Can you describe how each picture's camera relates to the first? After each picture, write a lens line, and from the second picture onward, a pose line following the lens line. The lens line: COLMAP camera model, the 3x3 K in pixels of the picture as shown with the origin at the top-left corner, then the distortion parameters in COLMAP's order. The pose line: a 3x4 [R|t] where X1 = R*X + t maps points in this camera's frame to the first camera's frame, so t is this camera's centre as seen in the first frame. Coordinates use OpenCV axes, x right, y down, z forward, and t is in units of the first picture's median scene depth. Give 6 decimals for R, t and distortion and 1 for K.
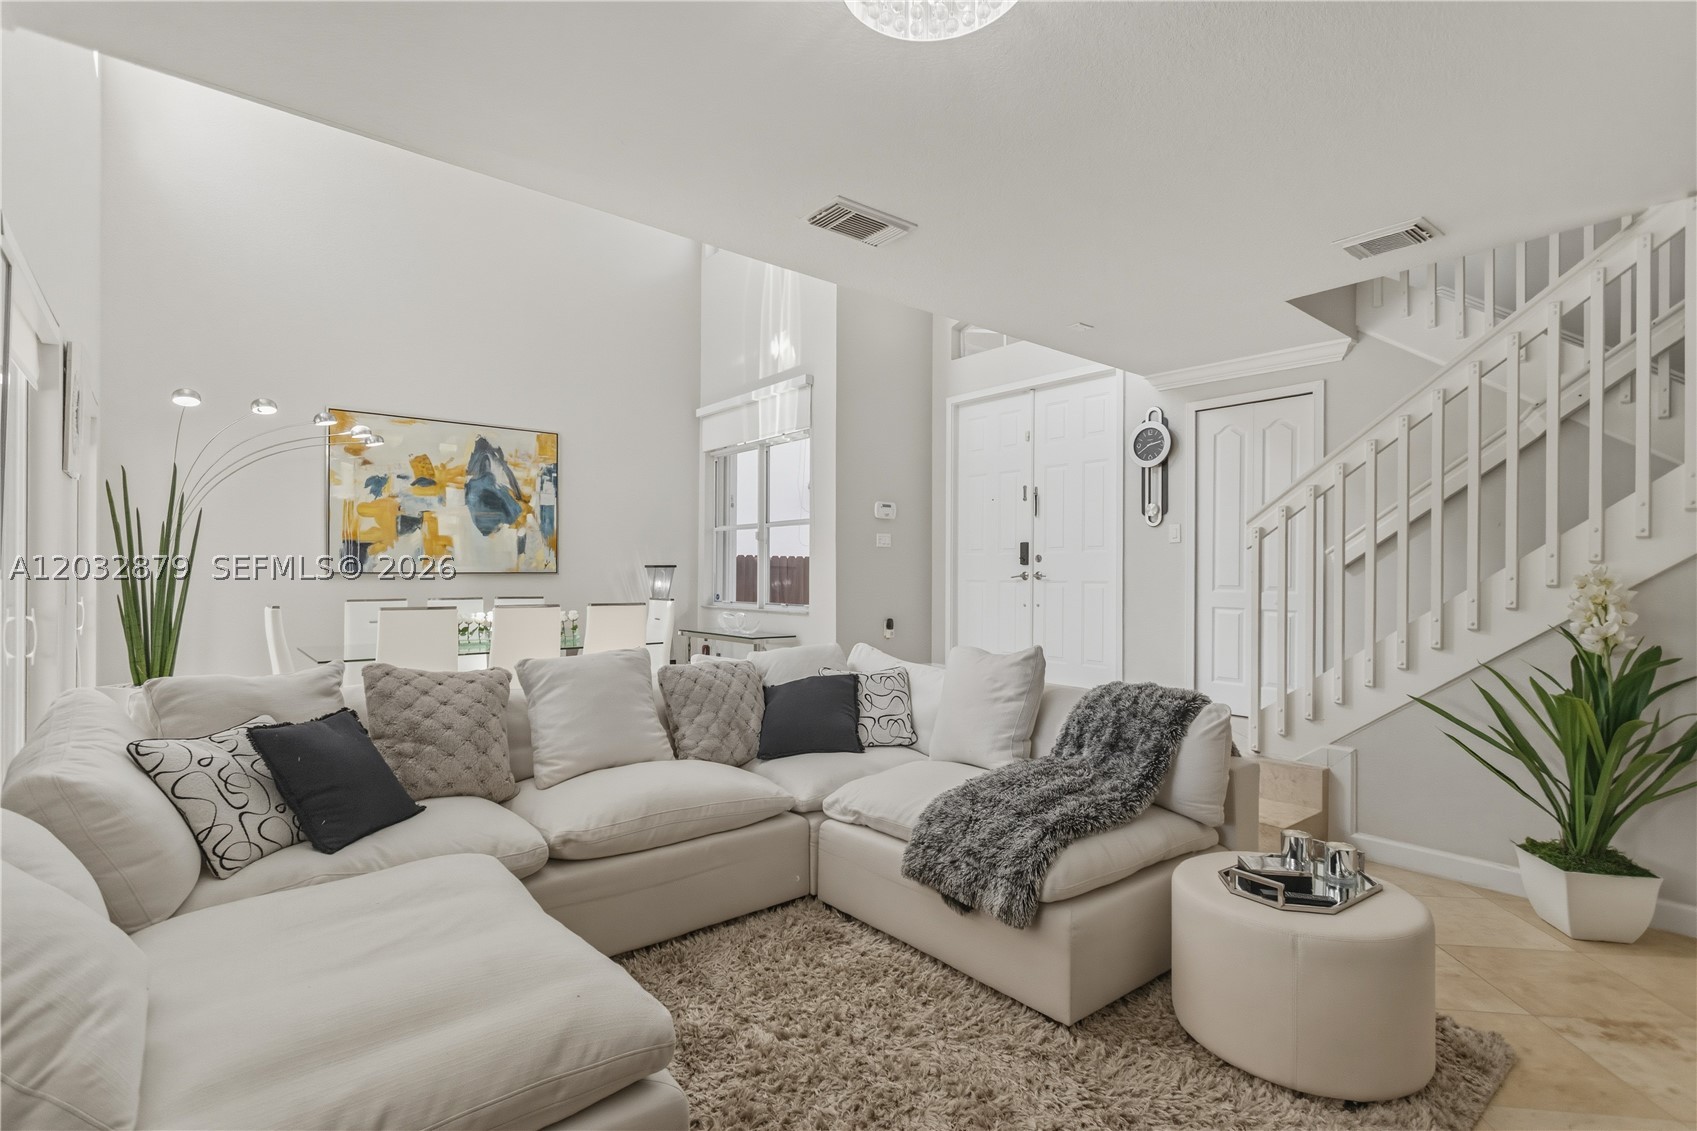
lens RADIAL K [[823.6, 0, 849.4], [0, 823.6, 573.6], [0, 0, 1]] dist [0.005063, -0.000449]
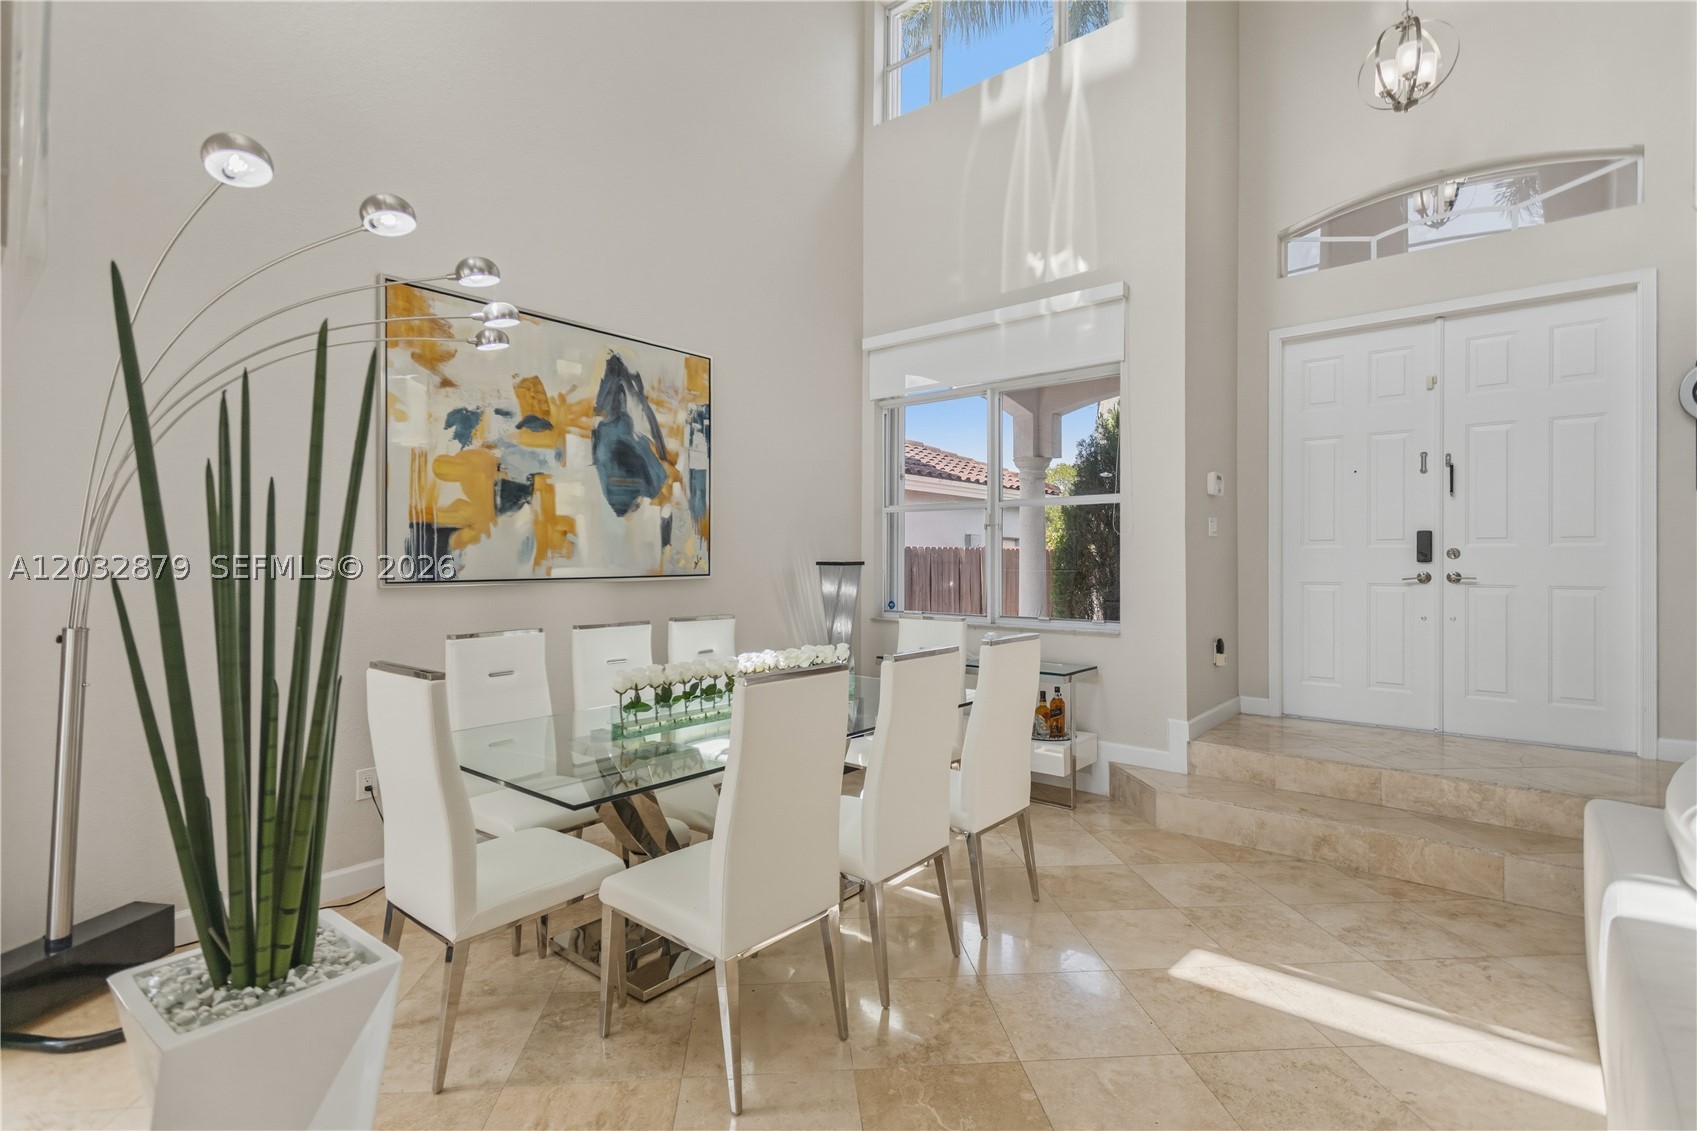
lens RADIAL K [[817.7, 0, 852.1], [0, 817.7, 561.0], [0, 0, 1]] dist [0.003084, -0.000195]
pose [[0.981333, -0.003381, 0.192288, -0.392981], [0.002613, 0.999988, 0.004245, -0.015181], [-0.192300, -0.003664, 0.981329, 0.375136]]
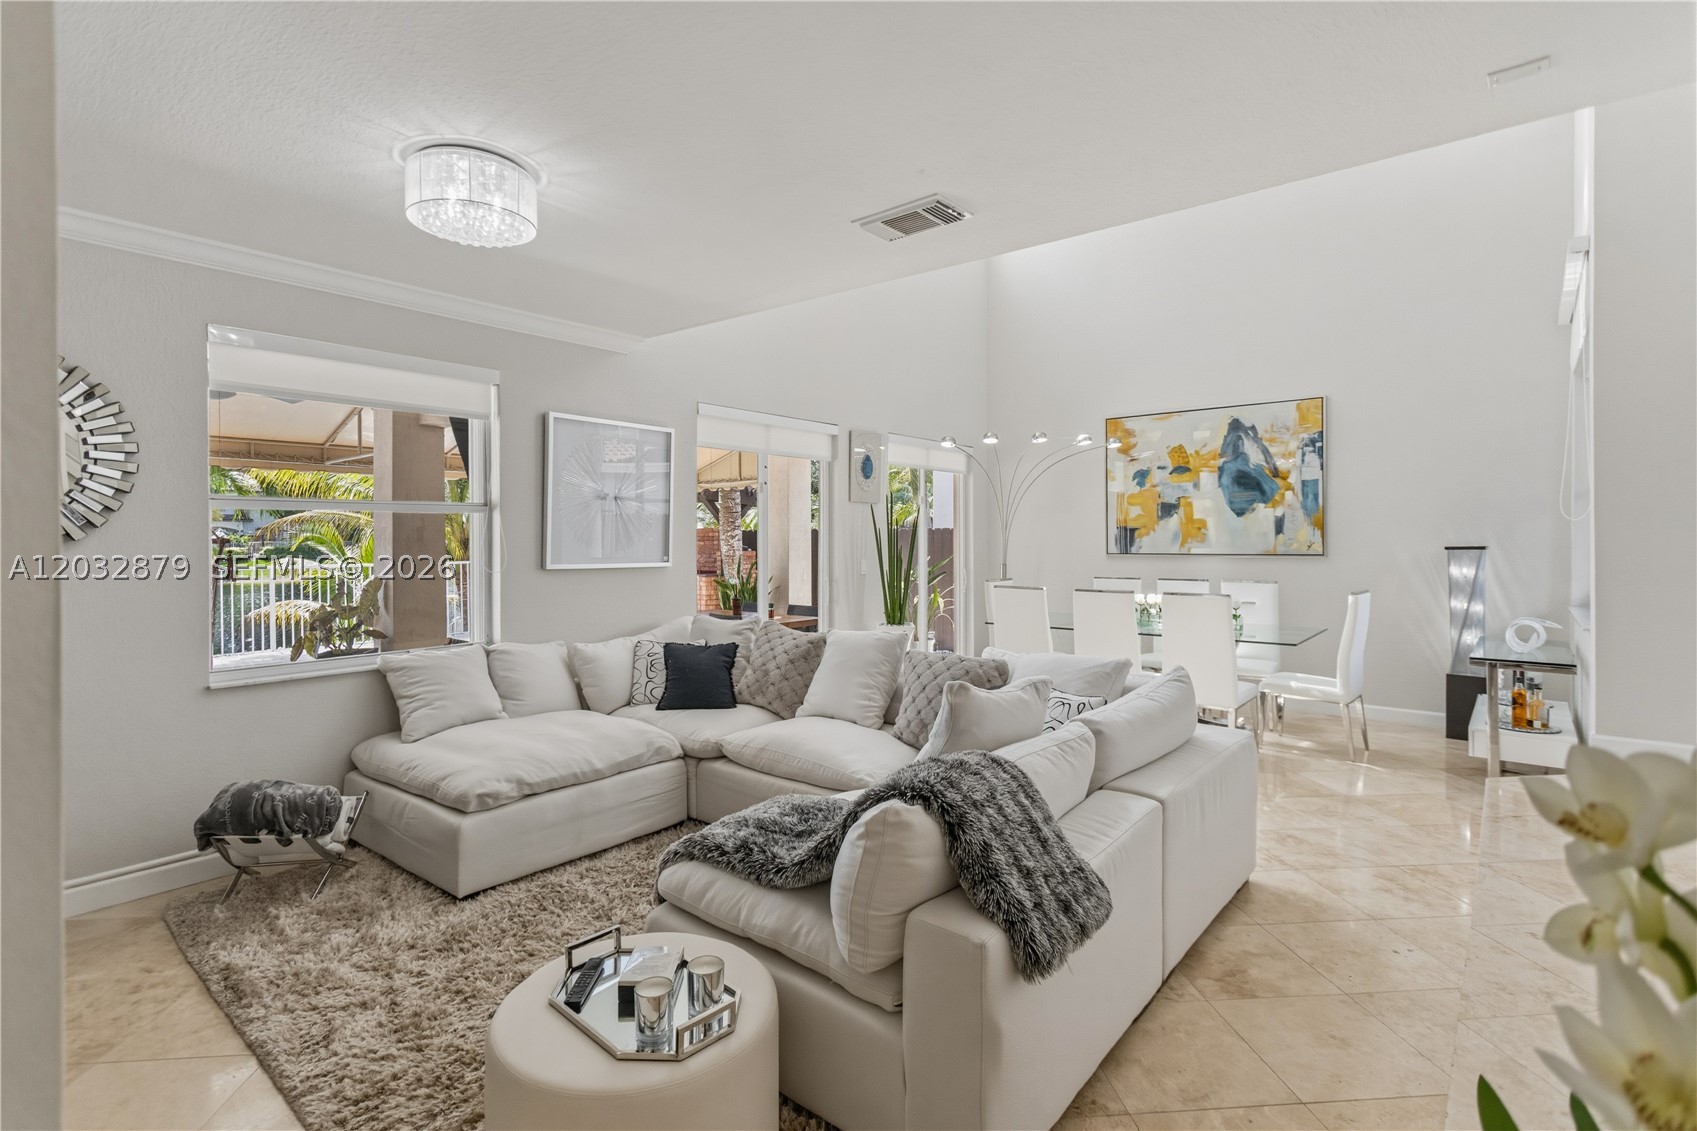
lens RADIAL K [[802.9, 0, 848.2], [0, 802.9, 542.2], [0, 0, 1]] dist [0.001007, -0.000031]
pose [[0.184839, 0.002483, -0.982766, 0.421182], [0.004974, 0.999982, 0.003462, -0.021711], [0.982756, -0.005529, 0.184824, 0.365363]]
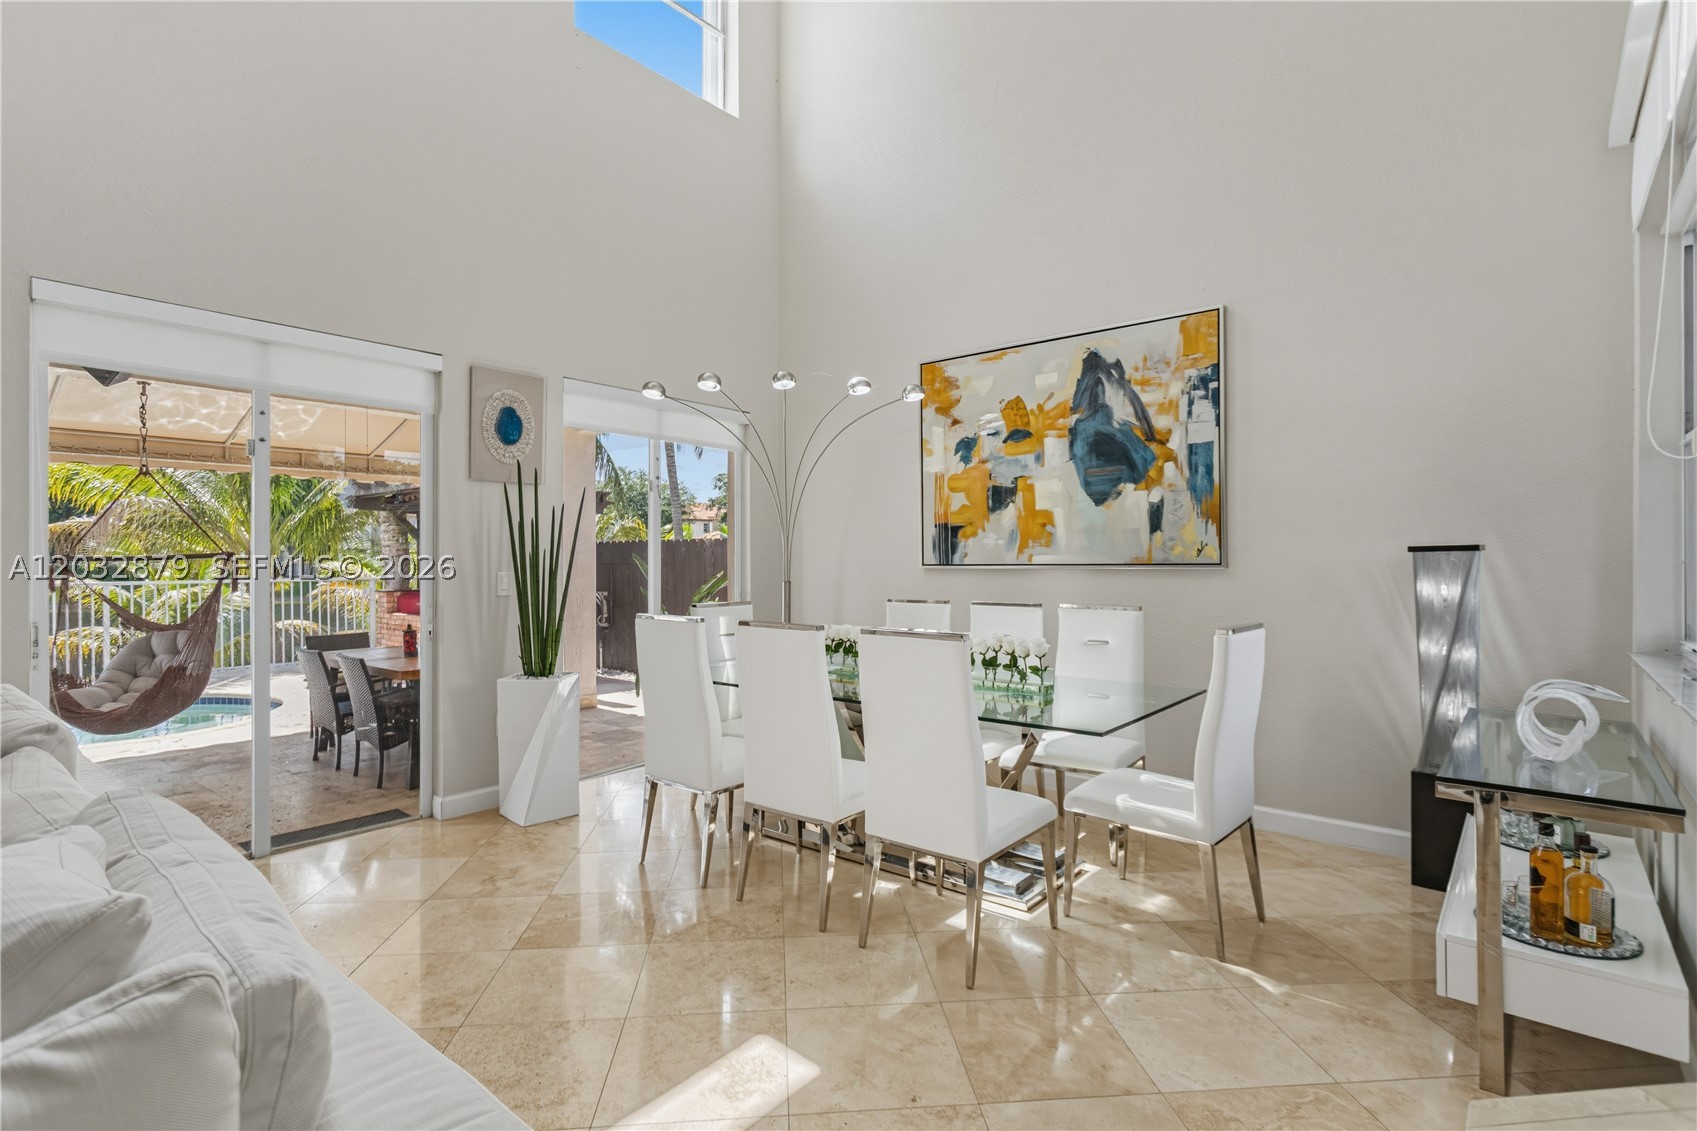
lens RADIAL K [[817.7, 0, 852.1], [0, 817.7, 561.0], [0, 0, 1]] dist [0.003084, -0.000195]
pose [[0.190914, -0.000687, -0.981607, 0.137398], [0.004863, 0.999988, 0.000246, -0.004788], [0.981595, -0.004820, 0.190915, 0.702168]]
